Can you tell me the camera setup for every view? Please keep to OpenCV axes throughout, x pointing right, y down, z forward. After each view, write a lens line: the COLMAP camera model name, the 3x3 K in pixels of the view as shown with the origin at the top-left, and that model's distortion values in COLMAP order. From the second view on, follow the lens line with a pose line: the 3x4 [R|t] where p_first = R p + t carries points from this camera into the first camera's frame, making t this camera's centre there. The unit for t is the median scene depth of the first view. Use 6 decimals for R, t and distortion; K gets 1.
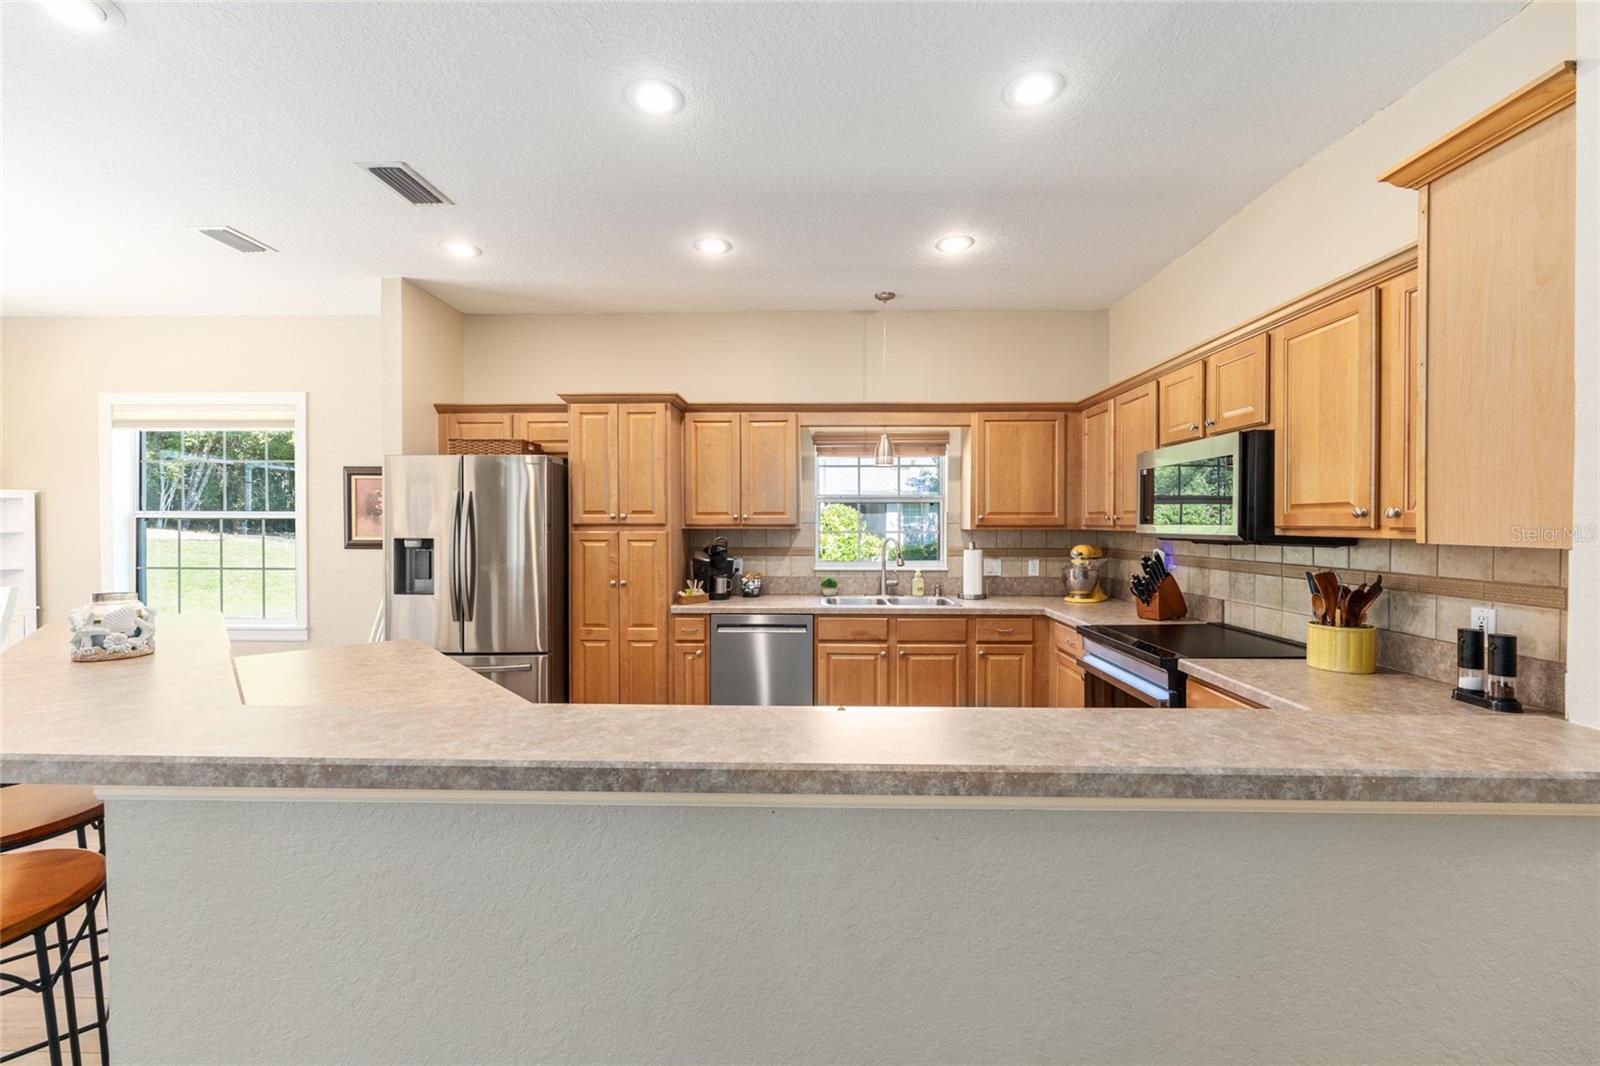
lens RADIAL K [[640.4, 0, 804.2], [0, 640.4, 526.6], [0, 0, 1]] dist [-0.002517, 0.001097]
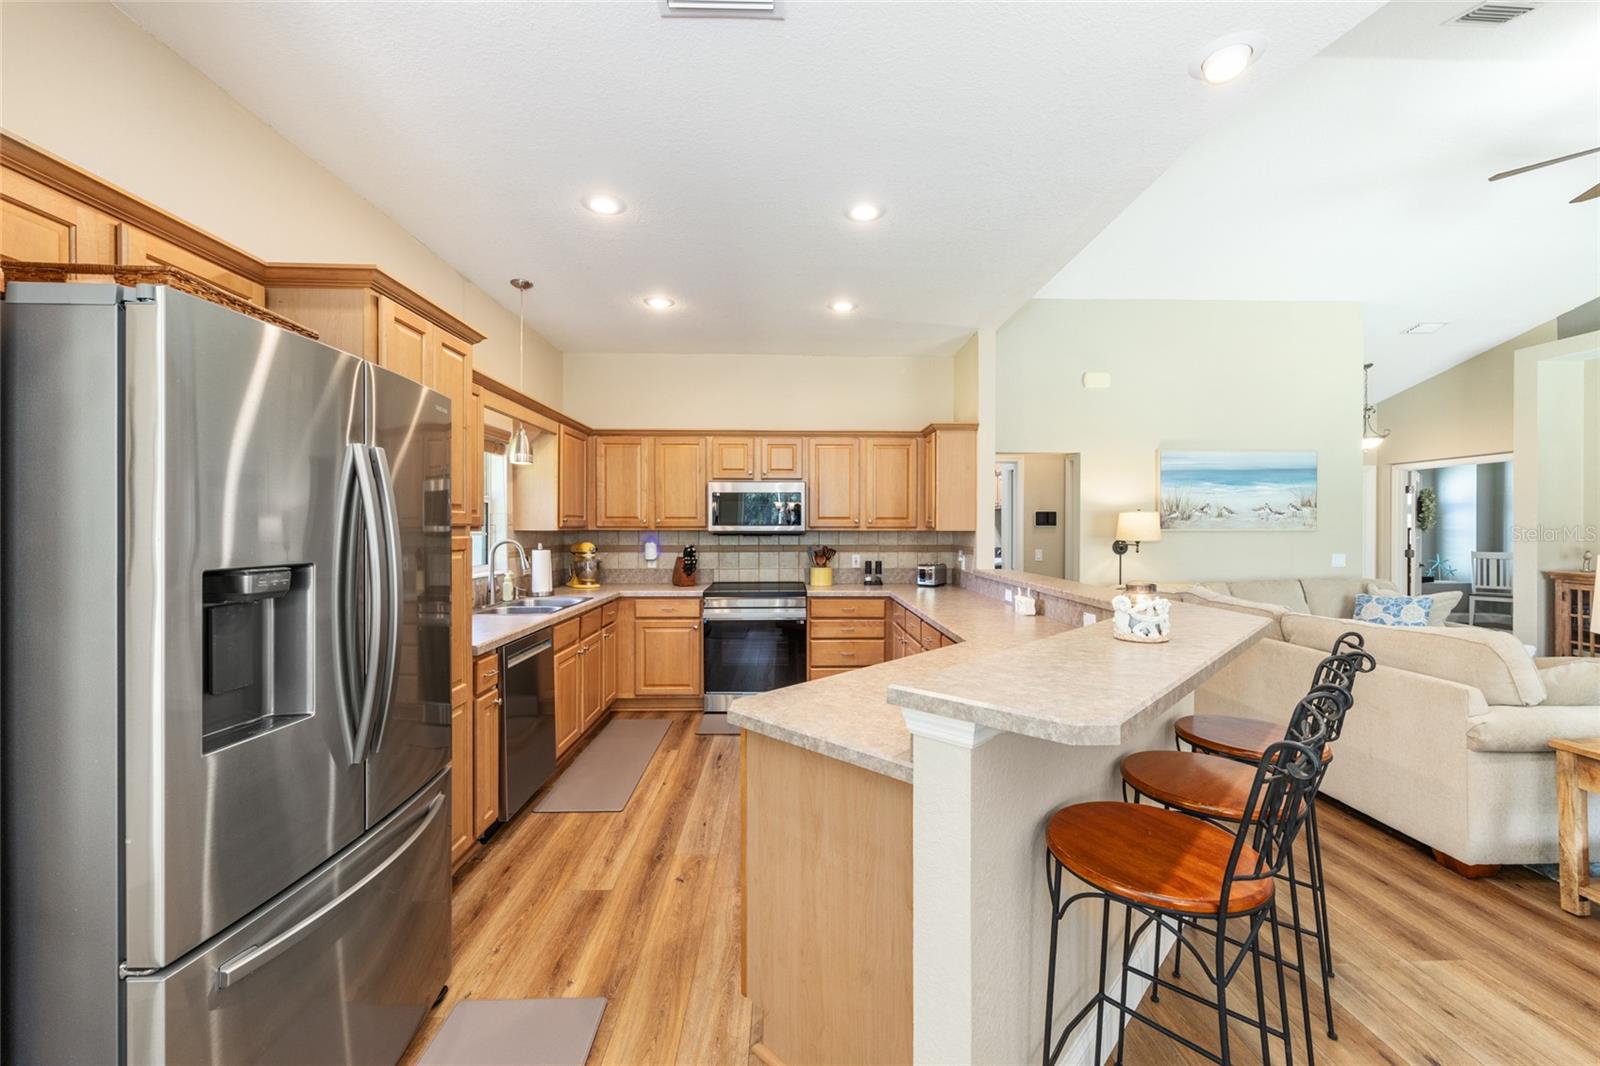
lens RADIAL K [[640.4, 0, 804.7], [0, 640.4, 526.2], [0, 0, 1]] dist [-0.002517, 0.001097]
pose [[-0.051936, -0.000058, 0.998650, -0.863978], [0.004241, 0.999991, 0.000278, -0.001515], [-0.998641, 0.004249, -0.051936, 0.654430]]
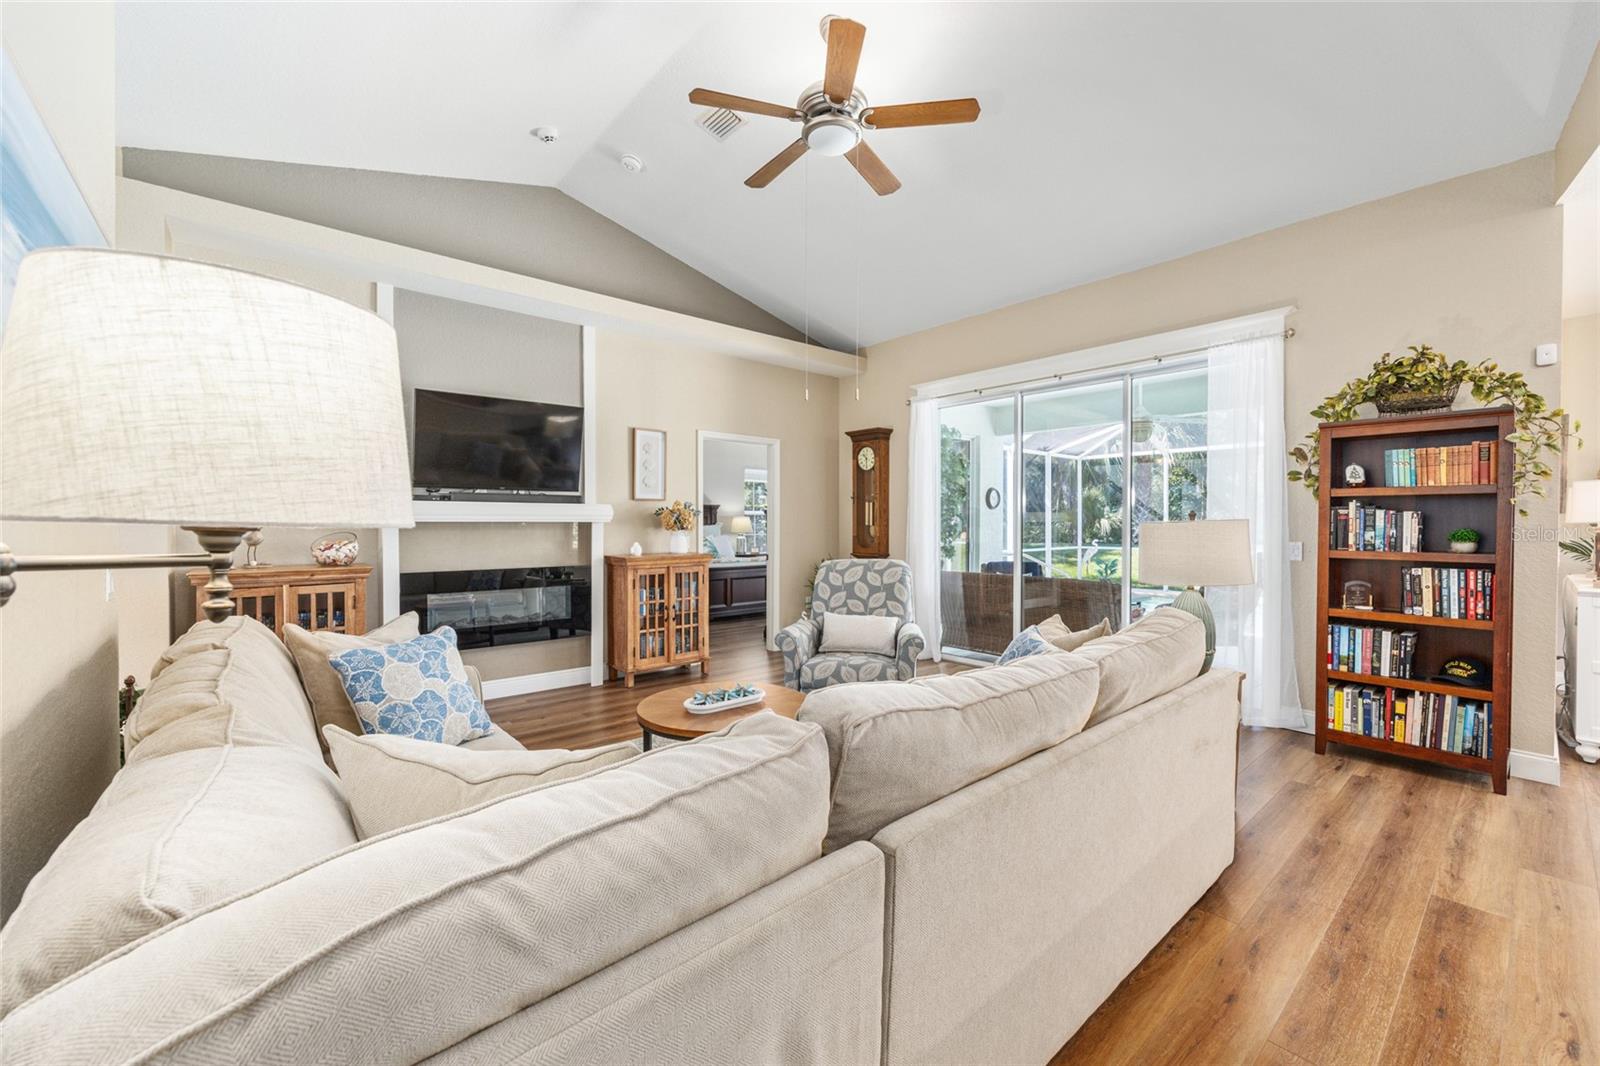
lens RADIAL K [[640.4, 0, 805.5], [0, 640.4, 531.0], [0, 0, 1]] dist [-0.002517, 0.001097]
pose [[-0.736765, 0.005866, -0.676123, 0.417453], [-0.006373, 0.999858, 0.015619, 0.030526], [0.676118, 0.015817, -0.736623, 0.126097]]
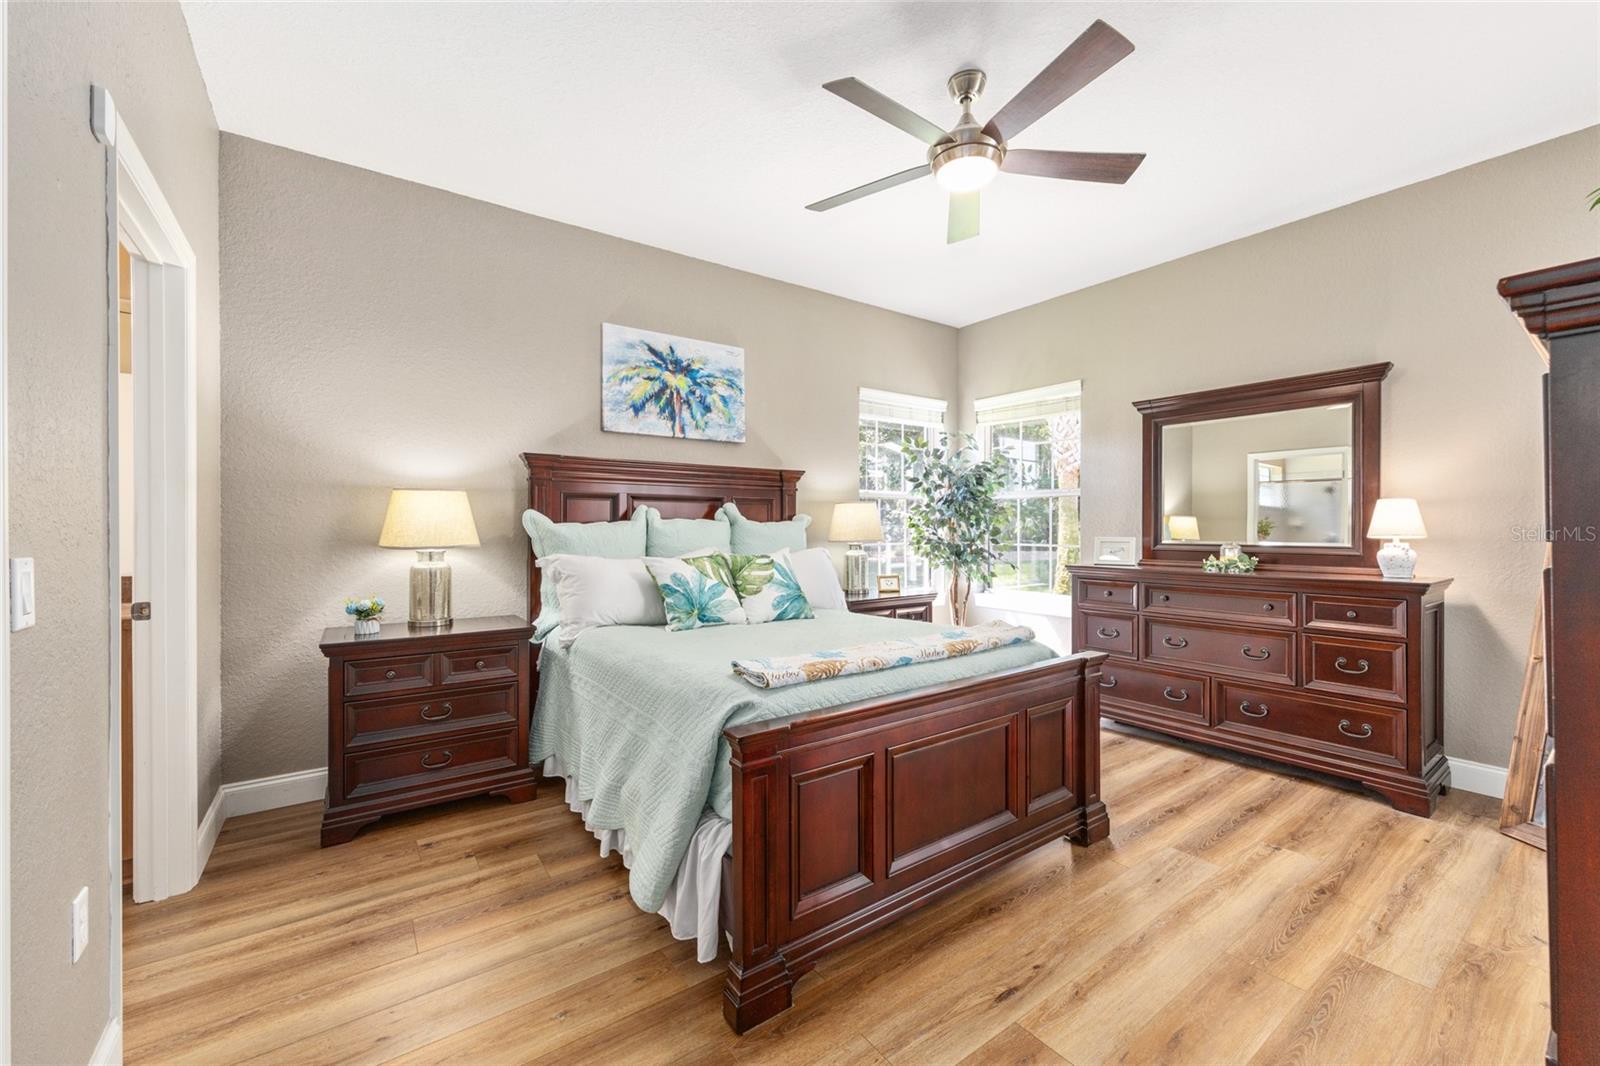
lens RADIAL K [[640.4, 0, 798.9], [0, 640.4, 529.5], [0, 0, 1]] dist [-0.002517, 0.001097]
pose [[-0.823710, -0.001143, -0.567011, -0.526564], [-0.004102, 0.999984, 0.003942, 0.057766], [0.566997, 0.005573, -0.823701, -1.227117]]
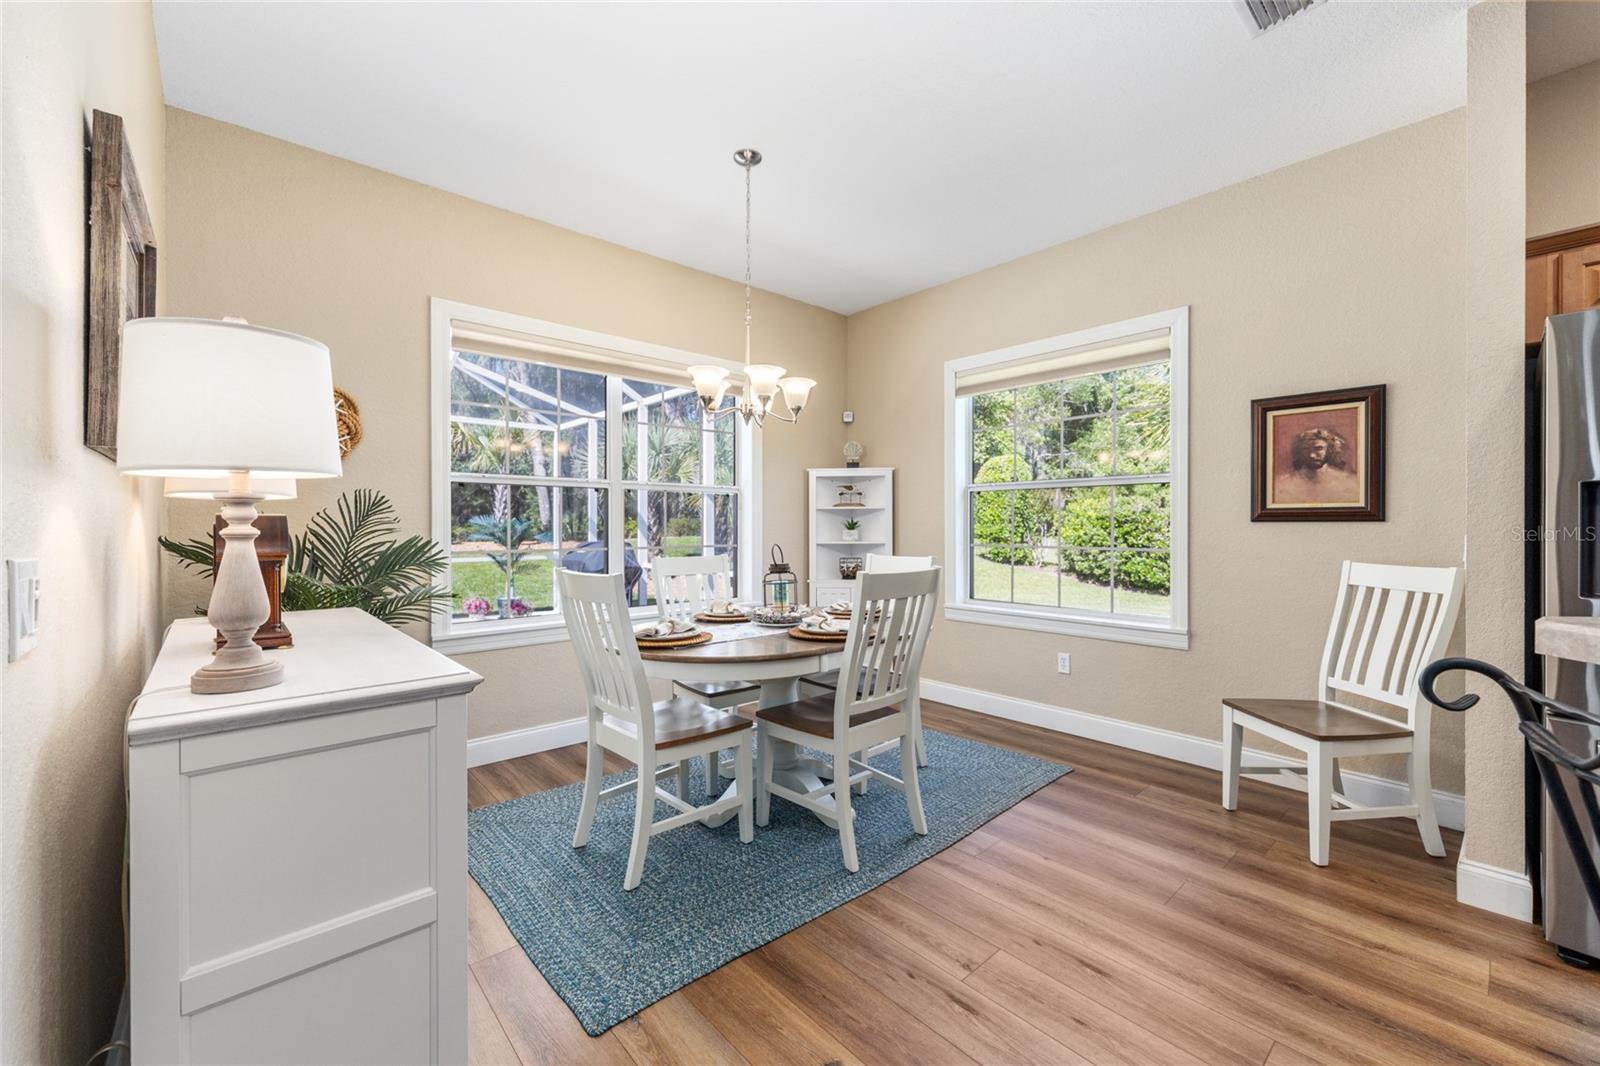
lens RADIAL K [[640.4, 0, 796.3], [0, 640.4, 527.2], [0, 0, 1]] dist [-0.002517, 0.001097]
pose [[0.678171, -0.000182, -0.734905, -0.618252], [-0.005593, 0.999970, -0.005409, 0.053328], [0.734883, 0.007779, 0.678149, 0.208283]]
